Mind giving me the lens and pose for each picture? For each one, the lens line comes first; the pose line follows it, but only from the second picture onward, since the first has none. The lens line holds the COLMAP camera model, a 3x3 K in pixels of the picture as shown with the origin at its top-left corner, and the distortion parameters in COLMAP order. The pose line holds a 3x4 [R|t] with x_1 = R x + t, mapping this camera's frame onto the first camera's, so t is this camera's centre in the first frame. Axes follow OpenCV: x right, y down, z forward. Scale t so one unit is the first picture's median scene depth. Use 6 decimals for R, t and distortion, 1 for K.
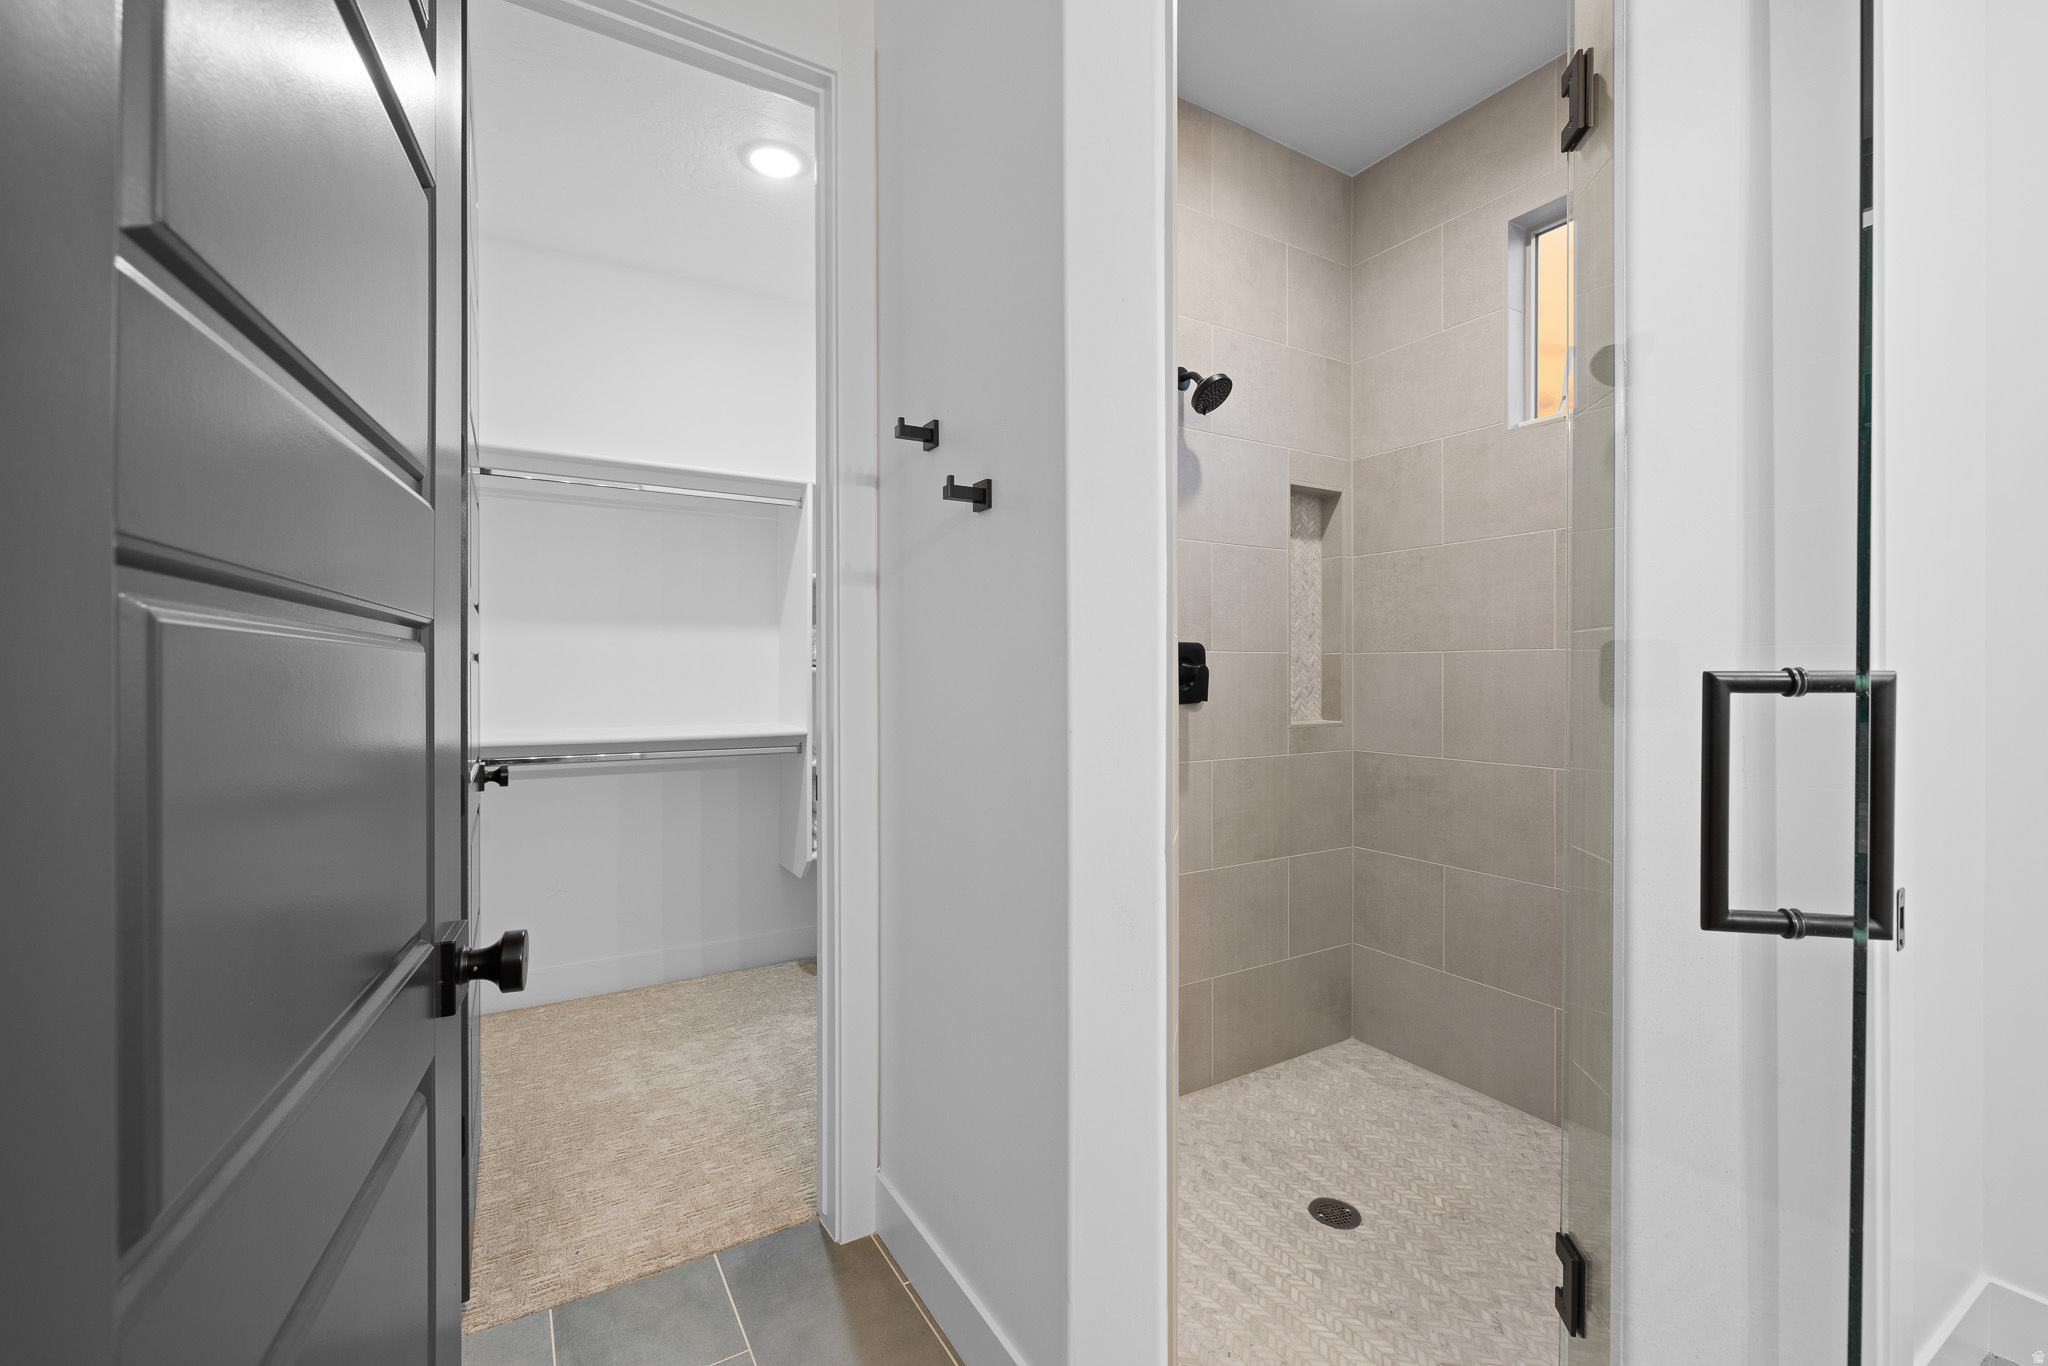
lens RADIAL K [[854.9, 0, 1017.8], [0, 854.9, 672.2], [0, 0, 1]] dist [-0.002018, 0.000668]
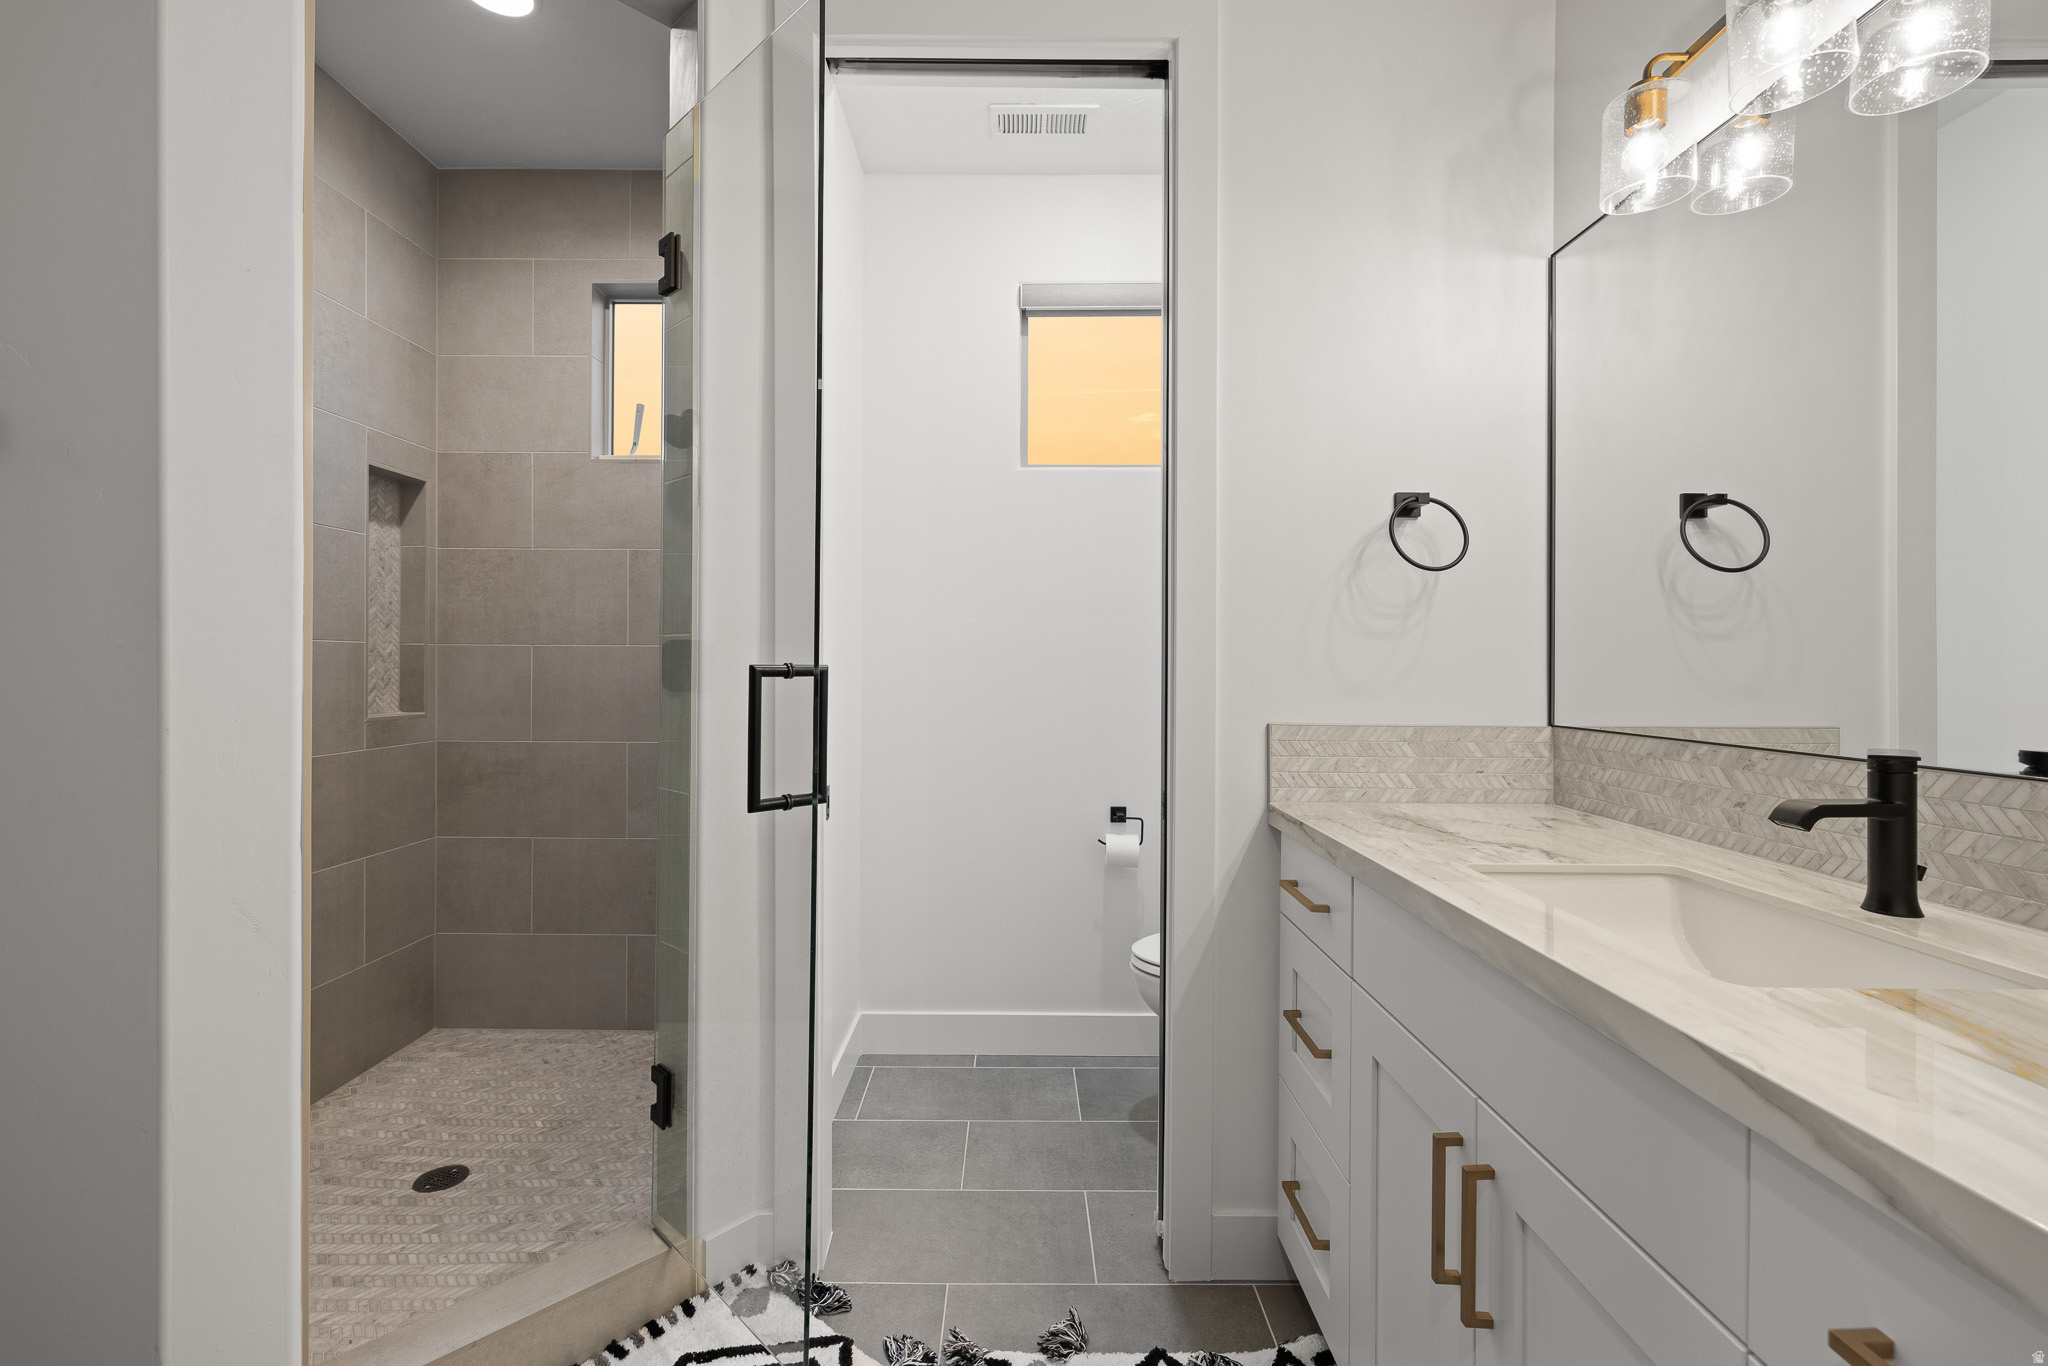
lens RADIAL K [[854.9, 0, 1019.6], [0, 854.9, 670.7], [0, 0, 1]] dist [-0.002018, 0.000668]
pose [[0.516386, -0.002115, 0.856353, -0.134045], [-0.005237, 0.999970, 0.005628, -0.000278], [-0.856340, -0.007391, 0.516360, -0.122457]]
